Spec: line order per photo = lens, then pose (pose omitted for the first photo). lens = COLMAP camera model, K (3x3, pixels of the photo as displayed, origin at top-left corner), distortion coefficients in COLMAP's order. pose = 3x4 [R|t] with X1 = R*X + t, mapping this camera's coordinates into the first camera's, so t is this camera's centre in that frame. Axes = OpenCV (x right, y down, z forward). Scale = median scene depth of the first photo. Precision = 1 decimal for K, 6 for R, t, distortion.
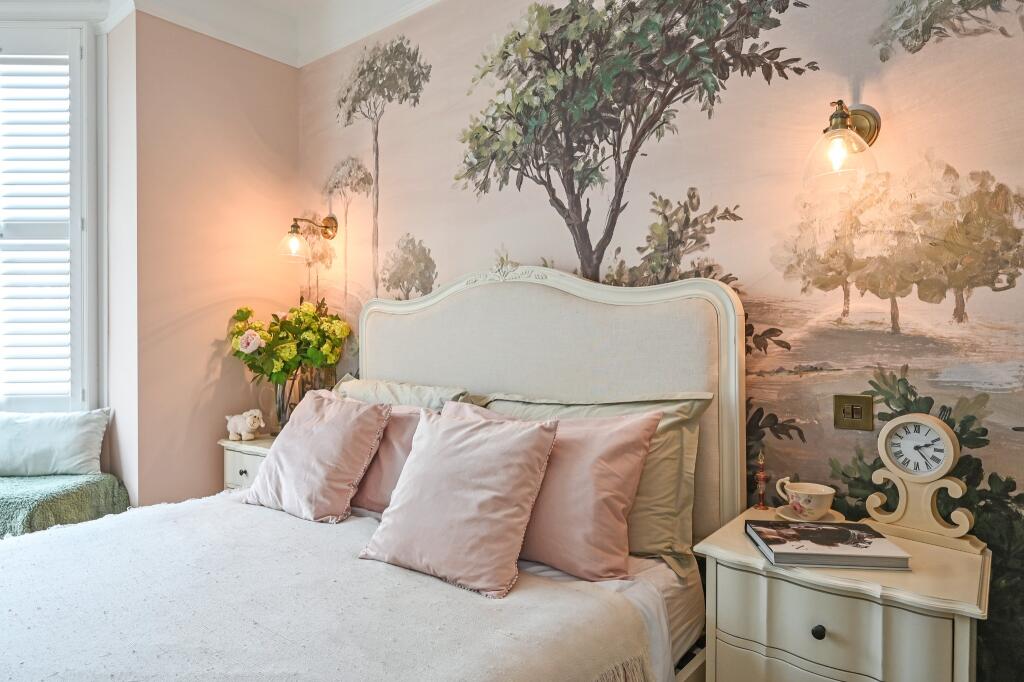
lens RADIAL K [[629.4, 0, 512.0], [0, 629.4, 341.0], [0, 0, 1]] dist [-0.000355, -0.000202]
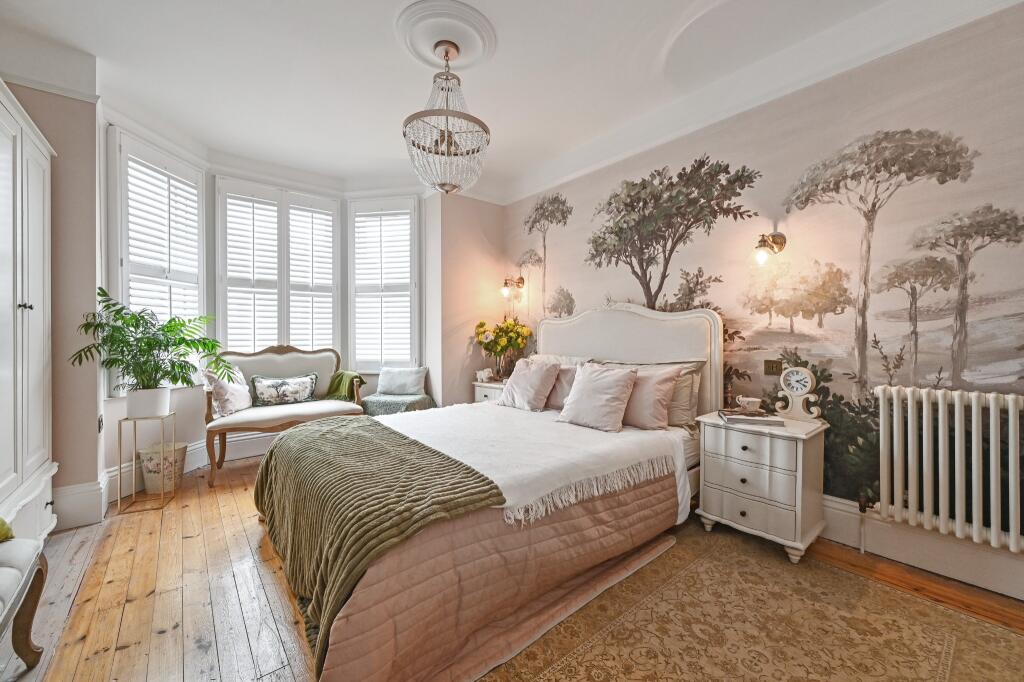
lens RADIAL K [[405.3, 0, 512.0], [0, 405.3, 341.0], [0, 0, 1]] dist [0.000451, 0.000007]
pose [[0.980339, 0.004137, -0.197278, -0.079598], [-0.003196, 0.999982, 0.005088, 0.010669], [0.197295, -0.004357, 0.980334, -0.530686]]
